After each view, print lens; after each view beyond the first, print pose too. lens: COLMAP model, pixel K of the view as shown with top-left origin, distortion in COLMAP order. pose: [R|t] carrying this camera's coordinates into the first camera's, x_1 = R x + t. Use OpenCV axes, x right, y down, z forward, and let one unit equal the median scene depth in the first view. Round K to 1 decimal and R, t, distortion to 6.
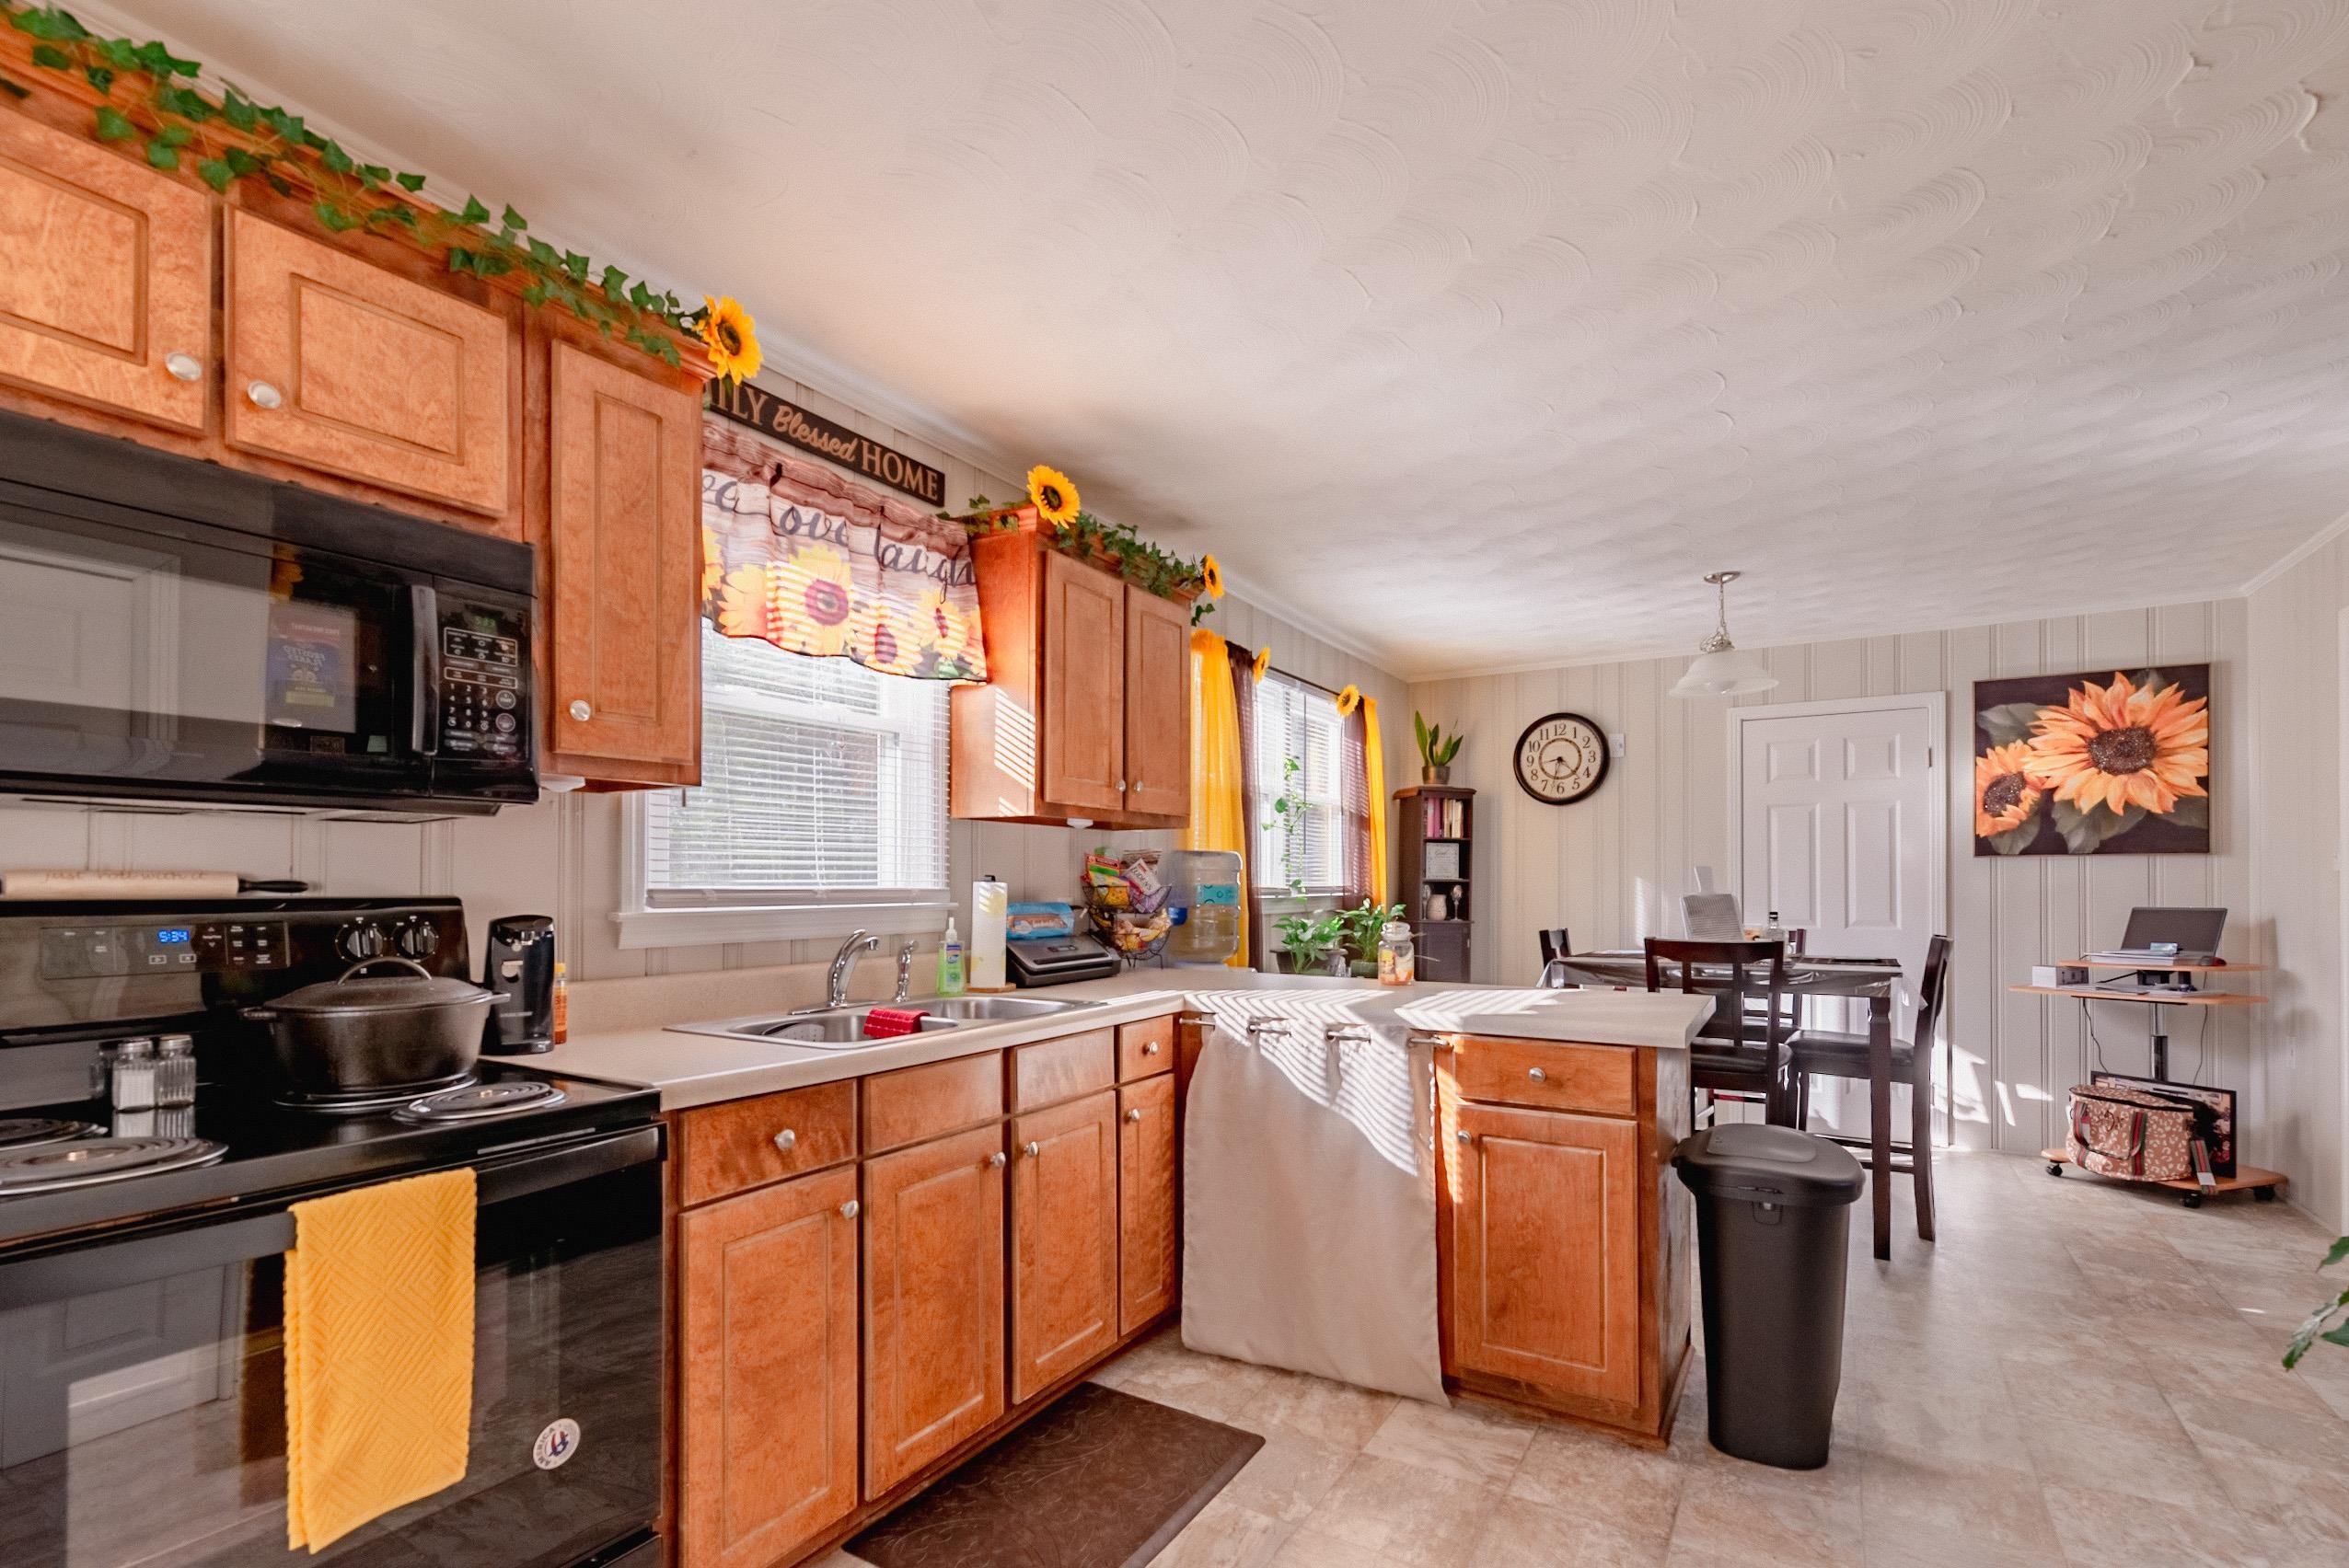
lens RADIAL K [[1077.7, 0, 1178.9], [0, 1077.7, 877.4], [0, 0, 1]] dist [0.000695, -0.000423]
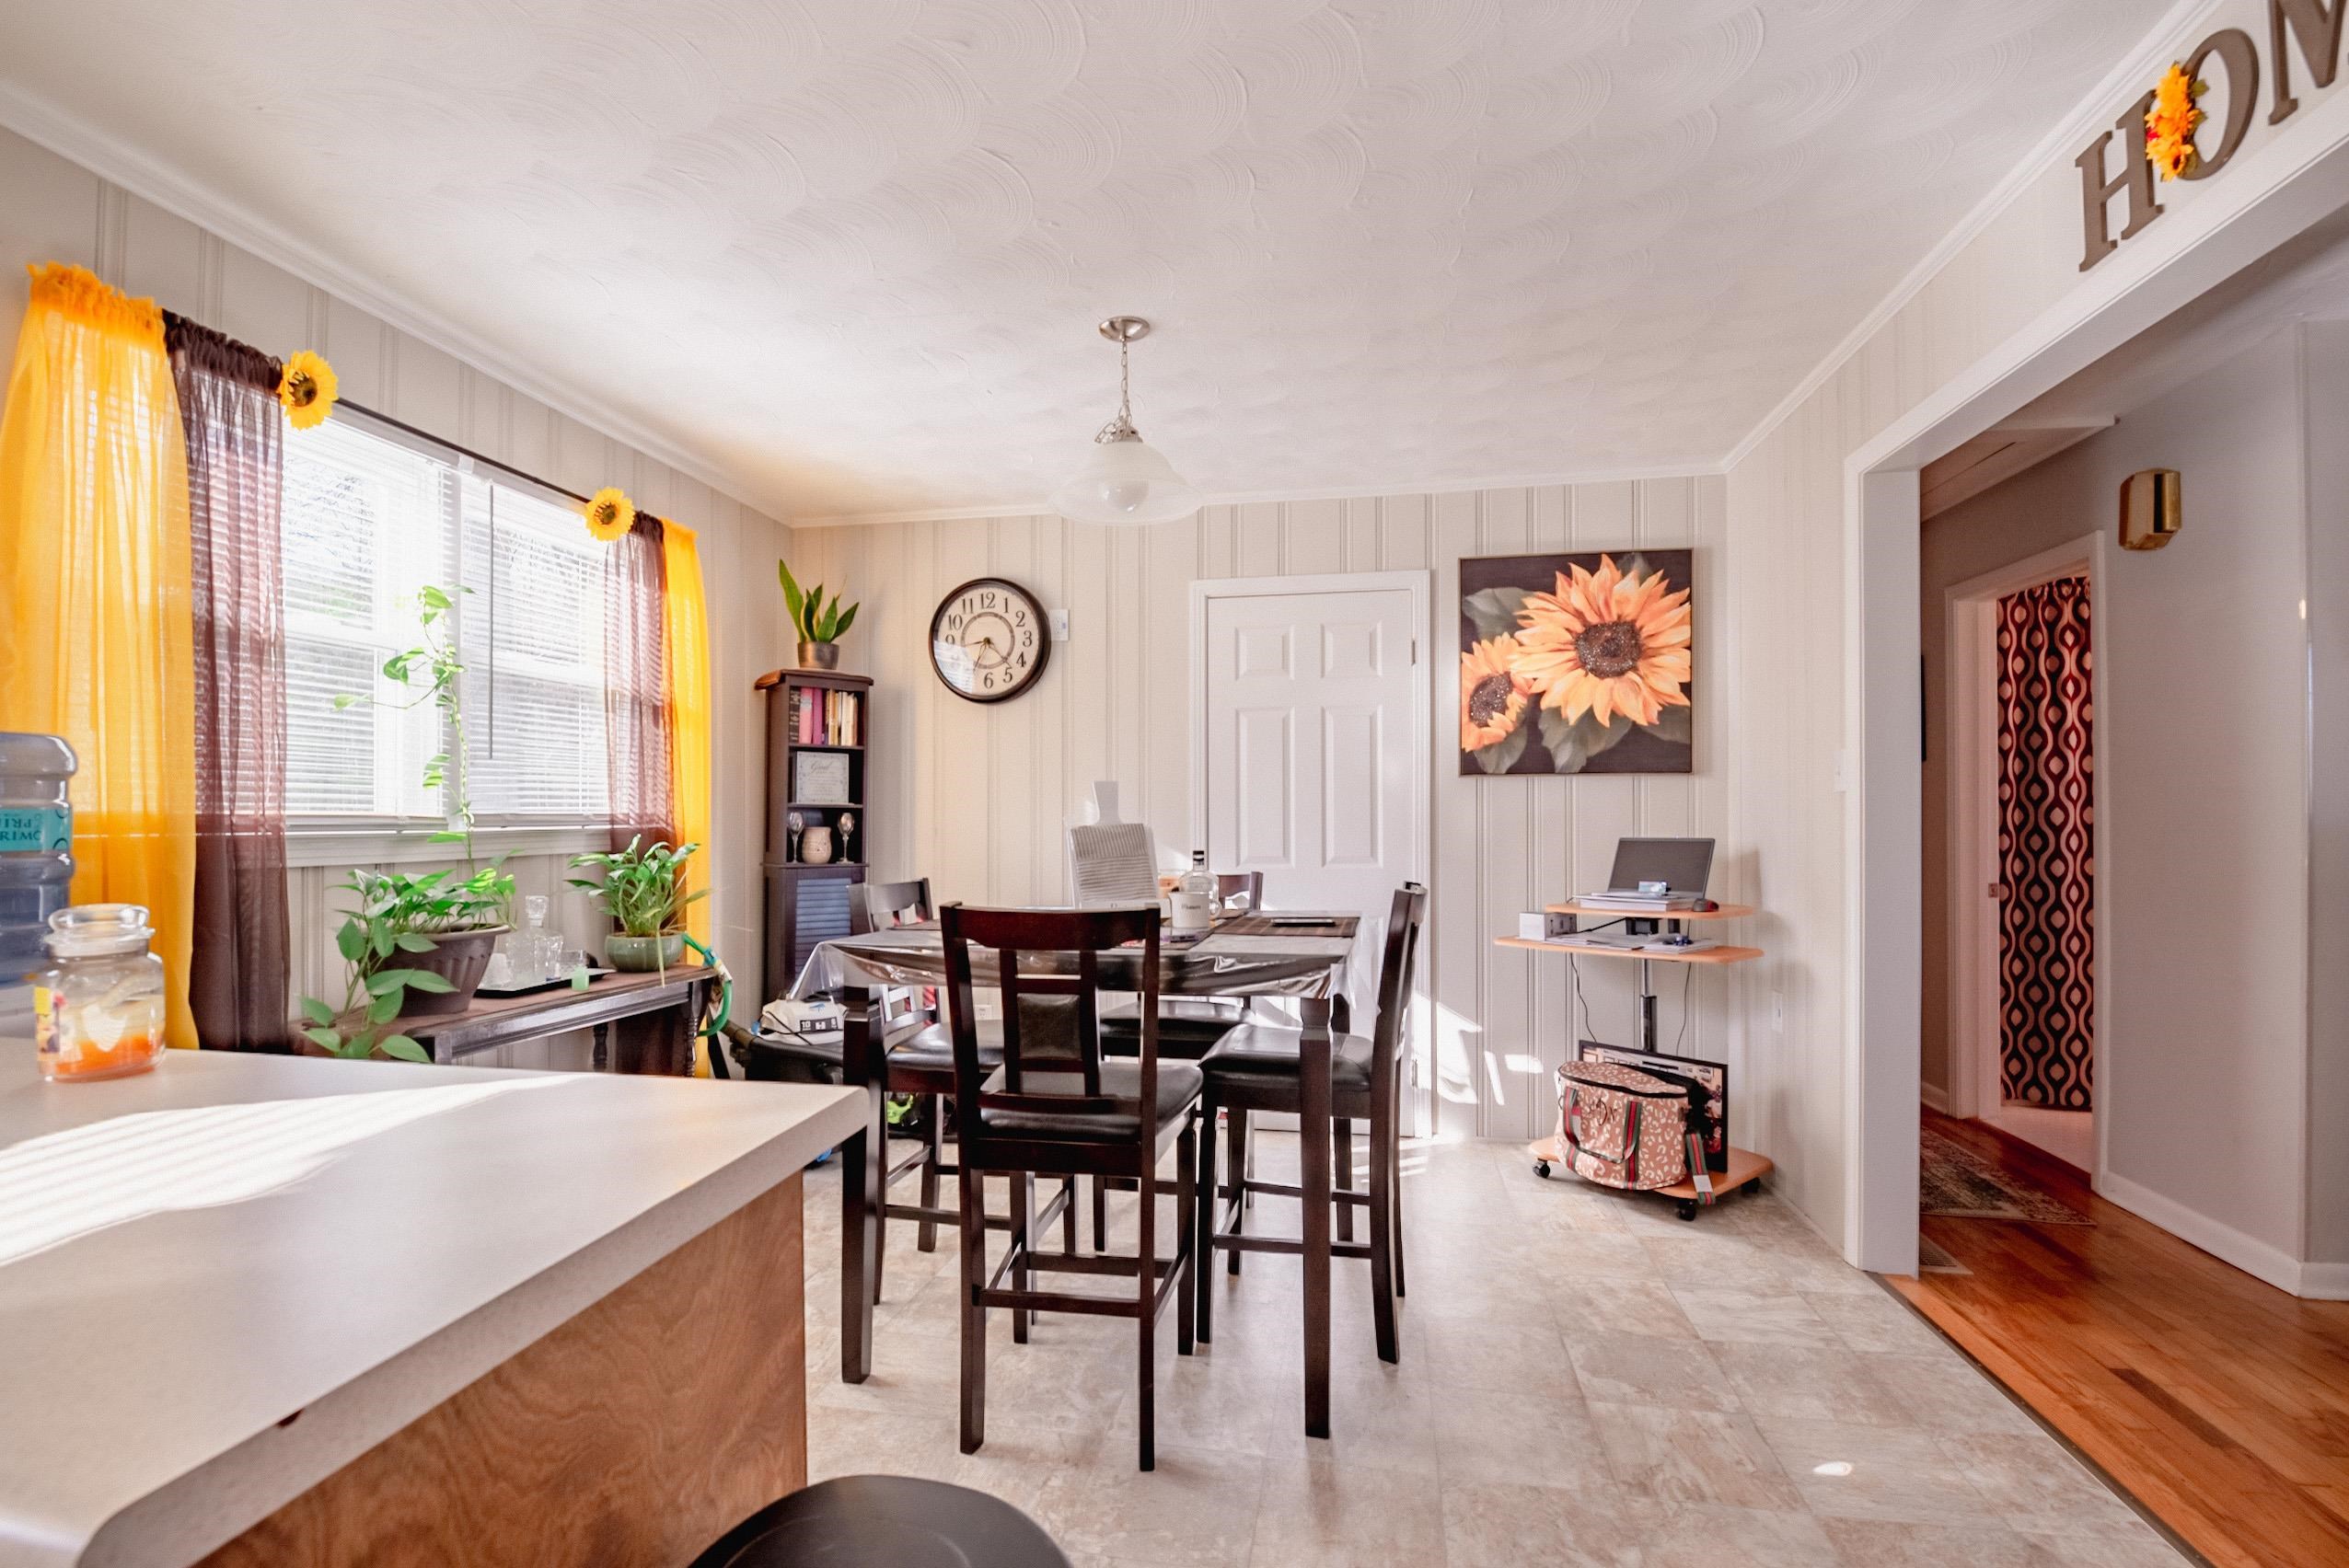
lens RADIAL K [[1050.7, 0, 1172.0], [0, 1050.7, 812.2], [0, 0, 1]] dist [-0.001319, -0.000681]
pose [[0.936642, 0.000413, 0.350287, 0.277214], [-0.000961, 0.999999, 0.001391, 0.007146], [-0.350286, -0.001640, 0.936641, 0.360352]]
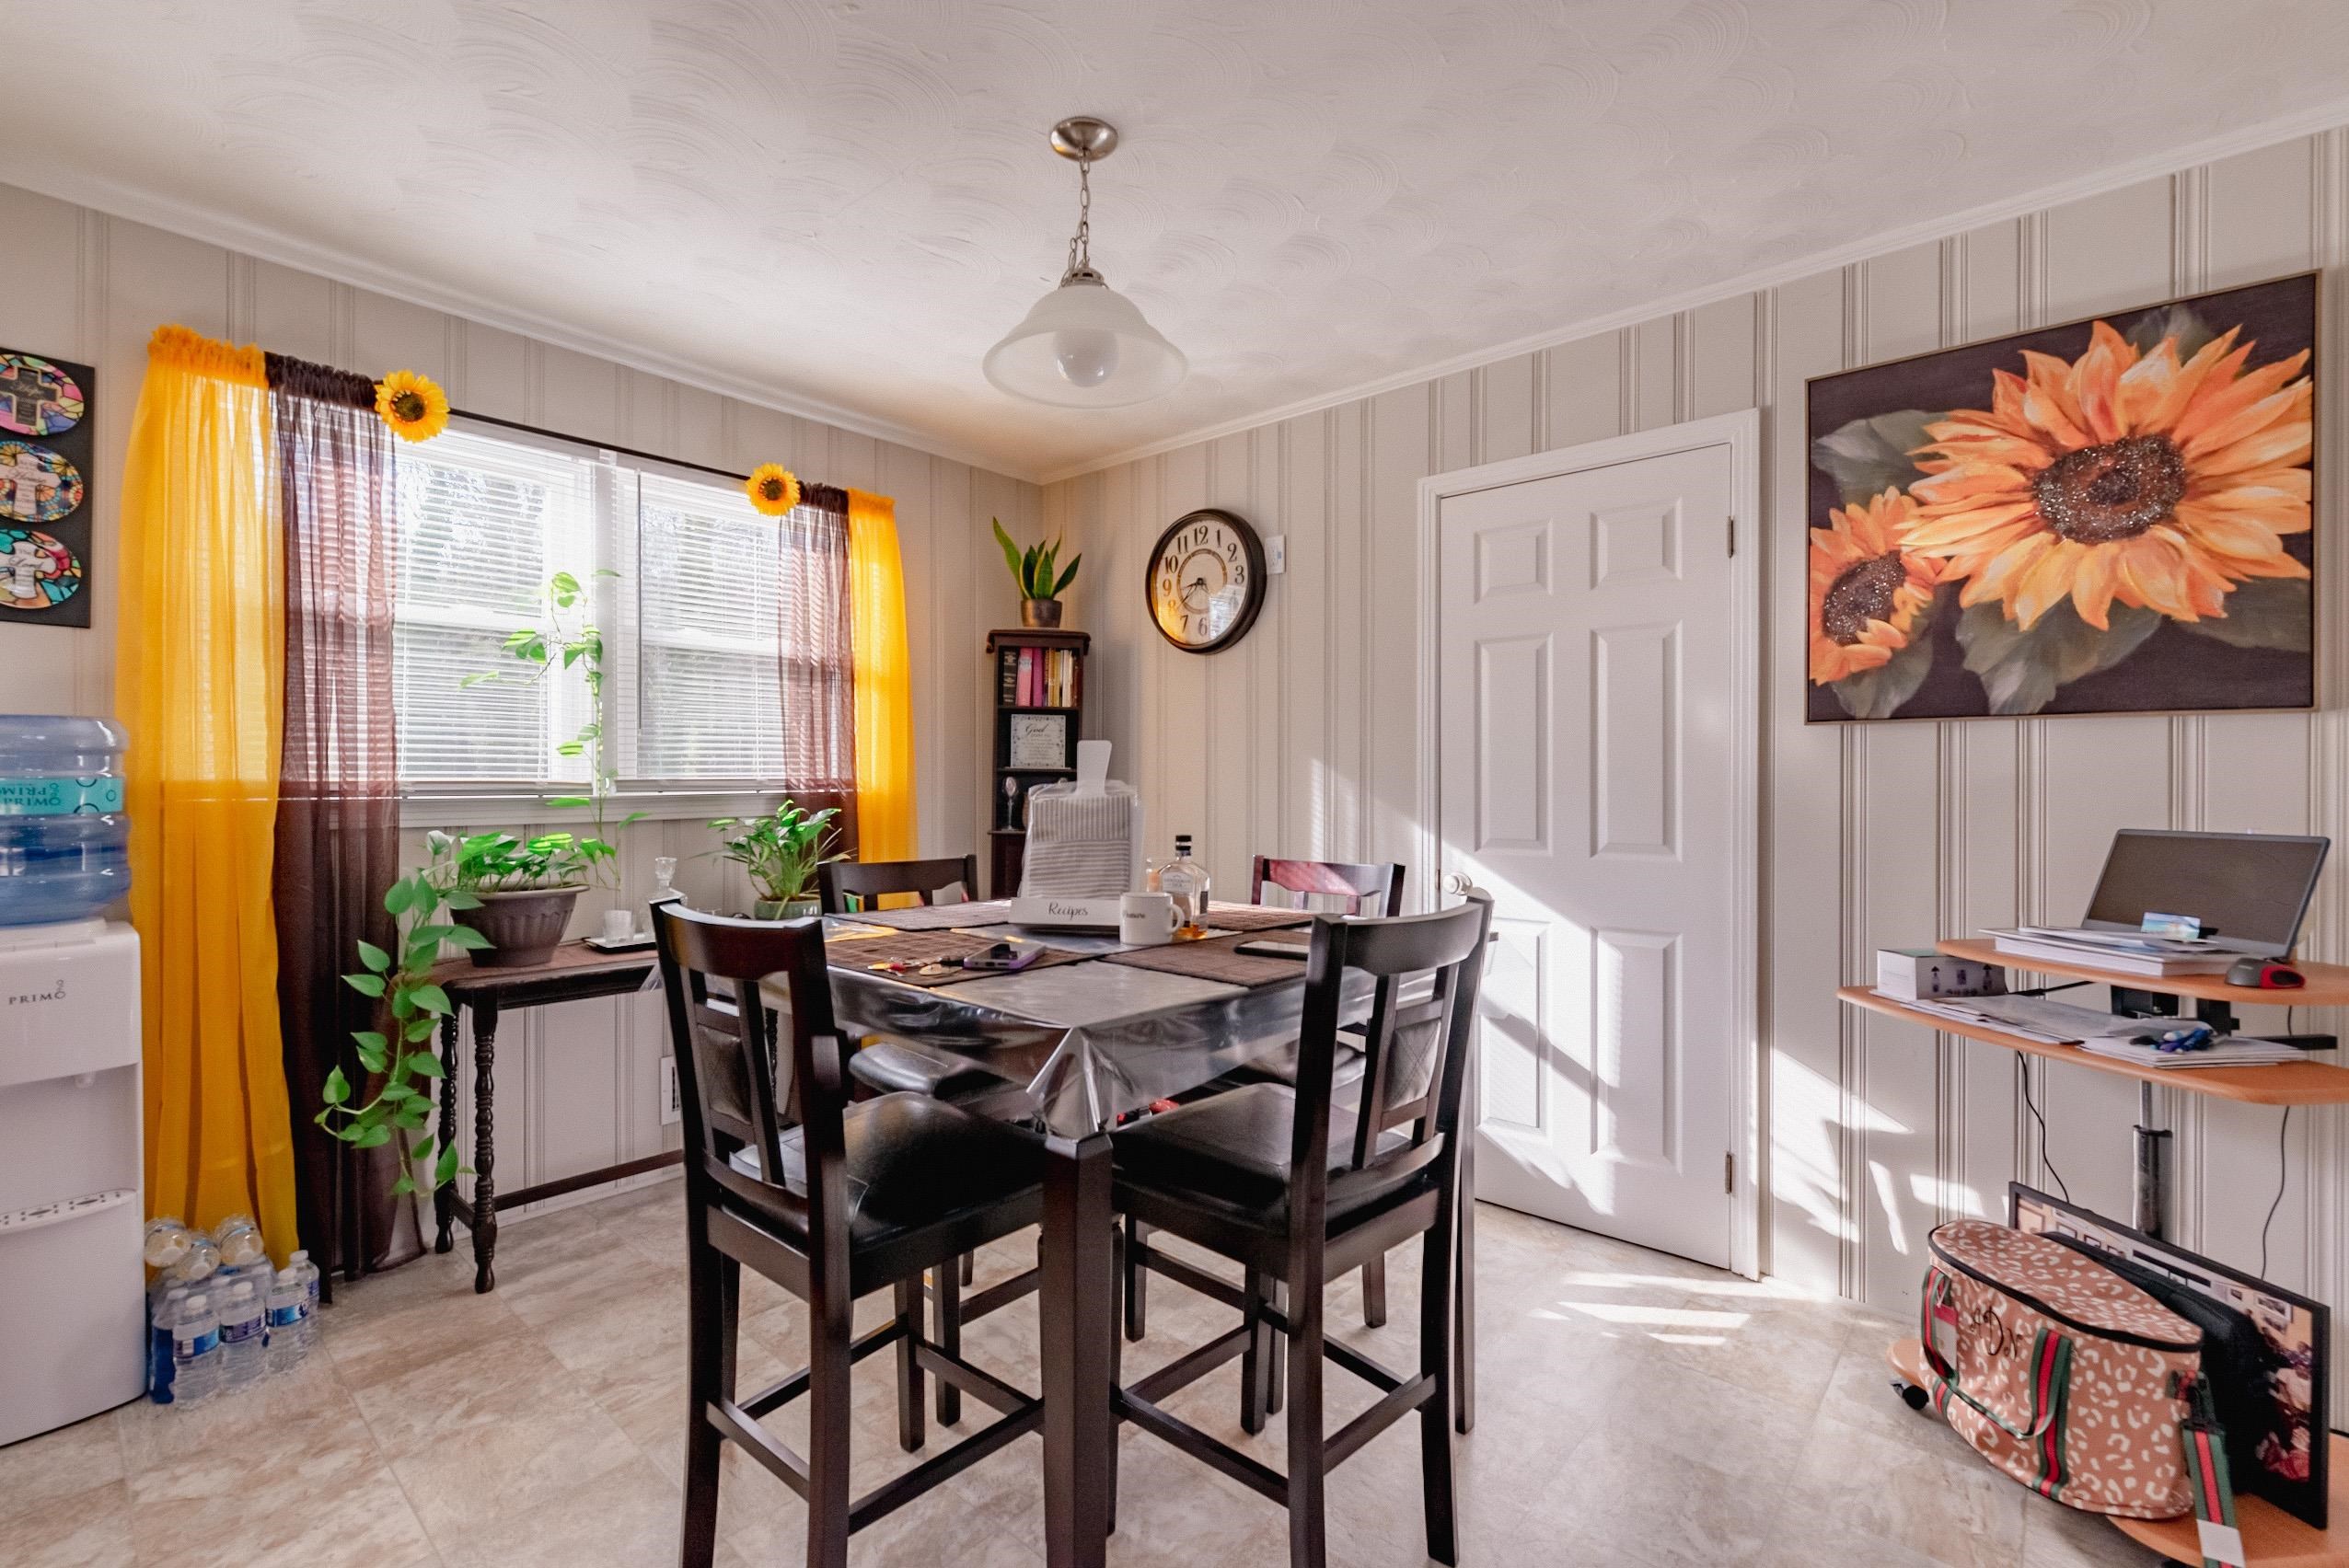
lens RADIAL K [[1025.9, 0, 1172.5], [0, 1025.9, 777.8], [0, 0, 1]] dist [-0.000253, 0.000185]
pose [[0.984592, 0.002102, -0.174855, 0.556887], [-0.000728, 0.999968, 0.007918, 0.002983], [0.174866, -0.007668, 0.984562, 0.494651]]
